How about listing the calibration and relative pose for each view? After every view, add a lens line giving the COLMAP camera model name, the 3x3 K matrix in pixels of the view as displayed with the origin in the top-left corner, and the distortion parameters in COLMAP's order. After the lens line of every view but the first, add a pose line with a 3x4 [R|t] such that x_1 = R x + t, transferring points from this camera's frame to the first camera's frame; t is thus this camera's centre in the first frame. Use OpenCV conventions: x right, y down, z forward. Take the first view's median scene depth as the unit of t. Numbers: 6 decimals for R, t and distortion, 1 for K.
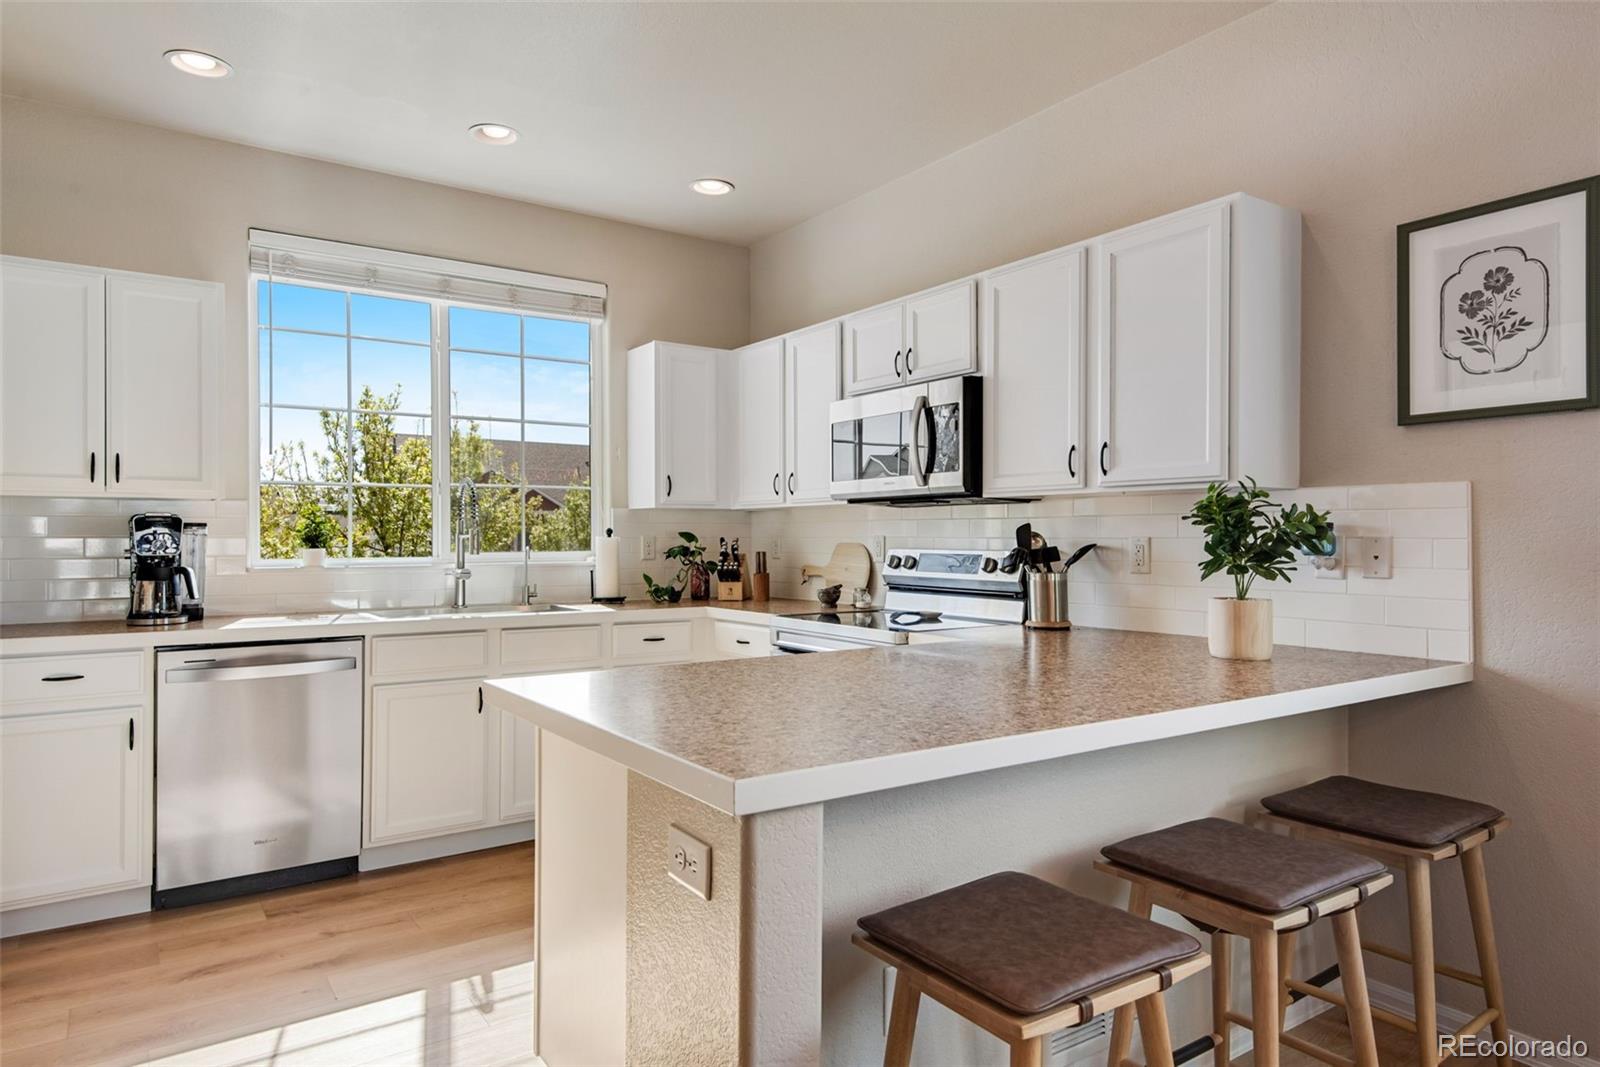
lens RADIAL K [[943.2, 0, 800.0], [0, 943.2, 533.5], [0, 0, 1]] dist [0.004265, 0.001006]
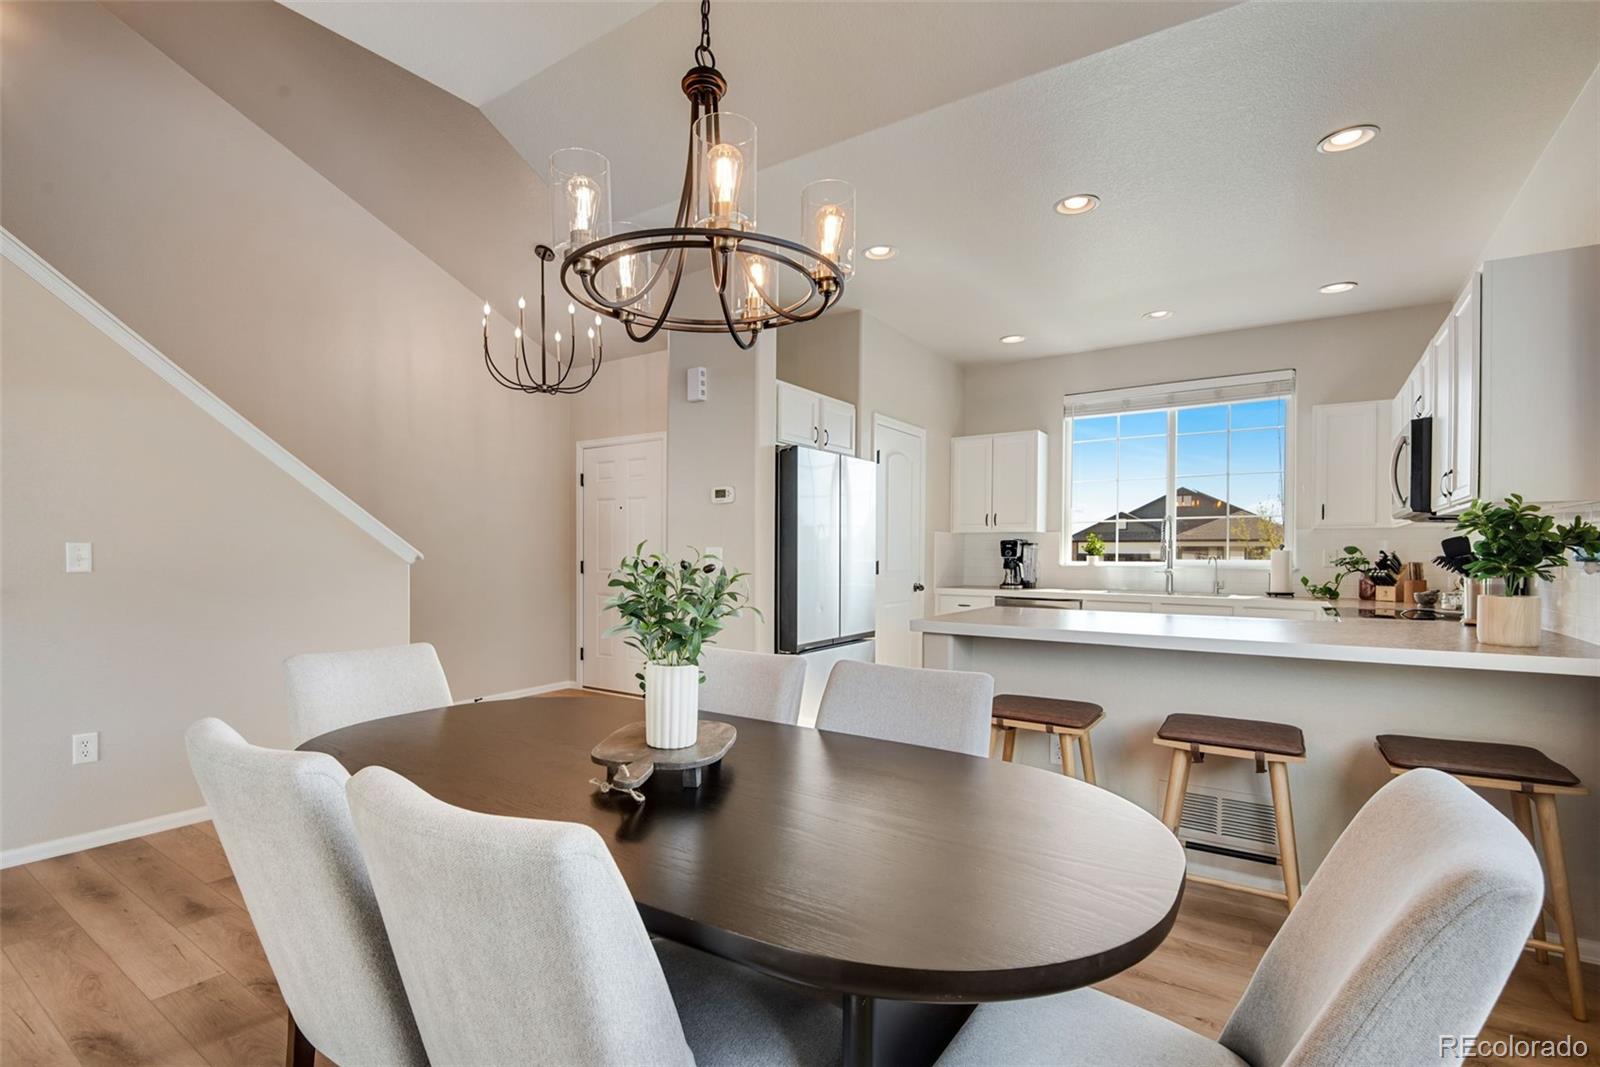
lens RADIAL K [[770.4, 0, 793.0], [0, 770.4, 567.5], [0, 0, 1]] dist [-0.000457, -0.000093]
pose [[0.368234, 0.020065, -0.929516, 0.646602], [-0.002736, 0.999786, 0.020498, 0.008642], [0.929729, -0.005005, 0.368211, -0.122511]]
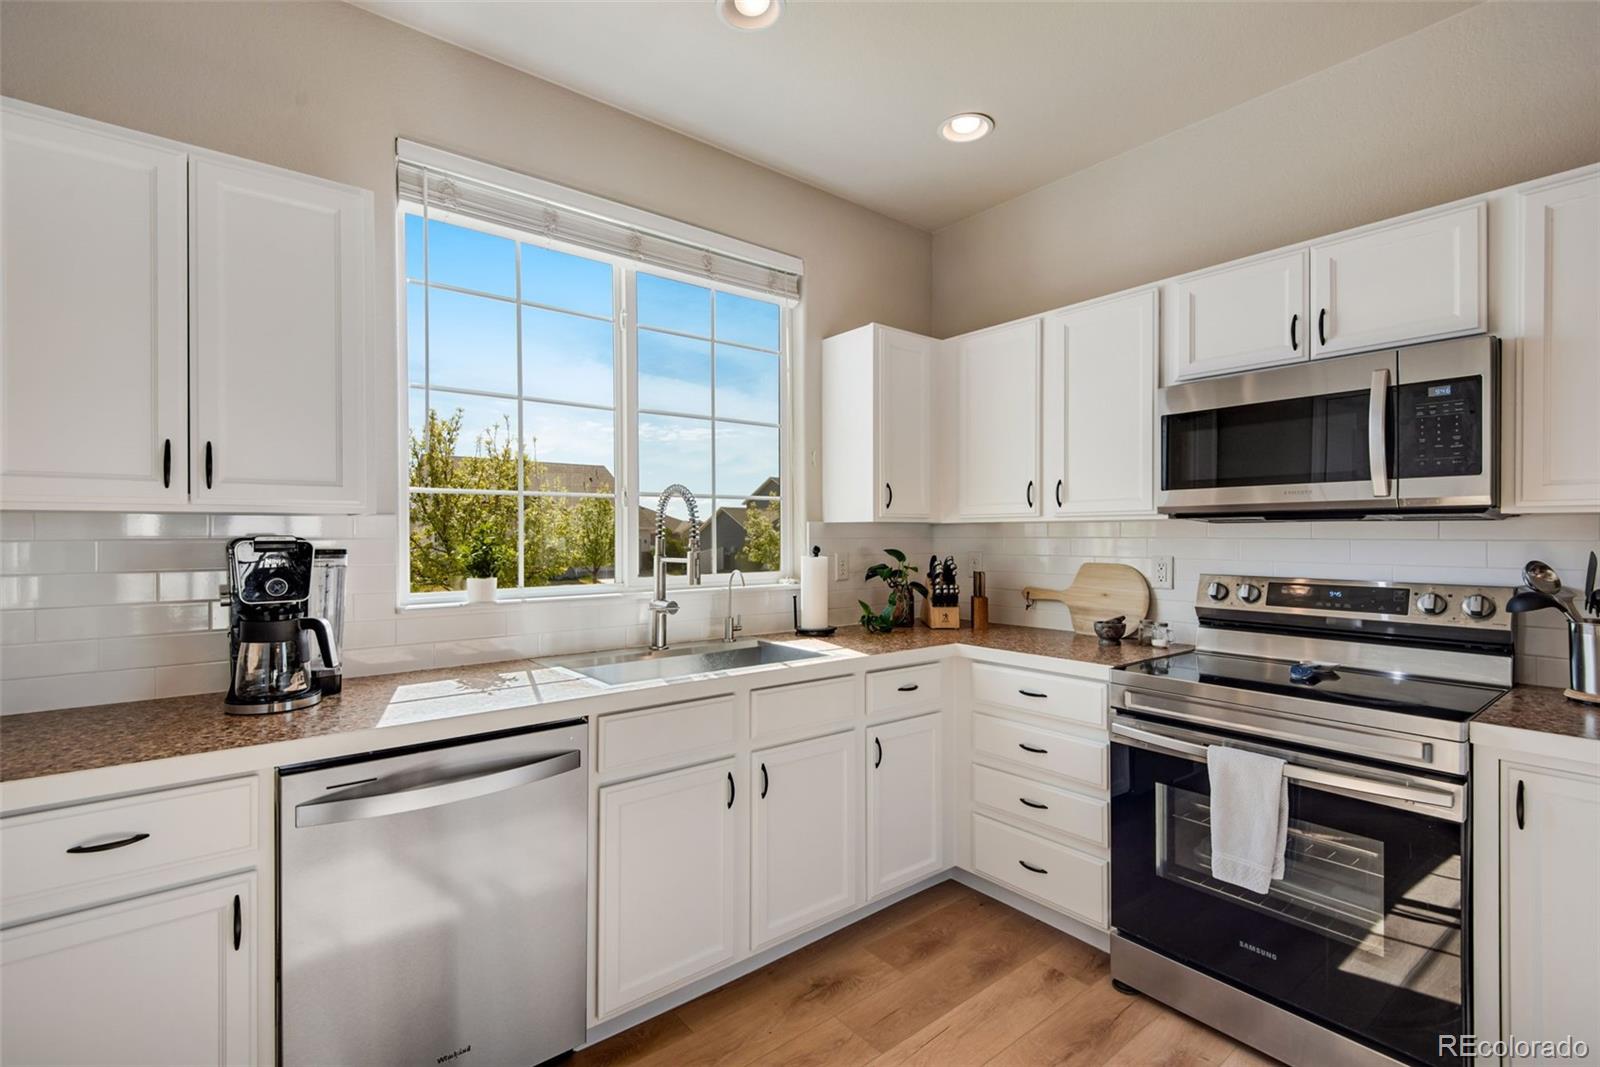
lens RADIAL K [[711.1, 0, 783.8], [0, 711.1, 535.5], [0, 0, 1]] dist [-0.003444, -0.000264]
pose [[0.998527, -0.000965, 0.054242, -0.282909], [0.000769, 0.999993, 0.003624, -0.018354], [-0.054245, -0.003577, 0.998521, 0.393057]]
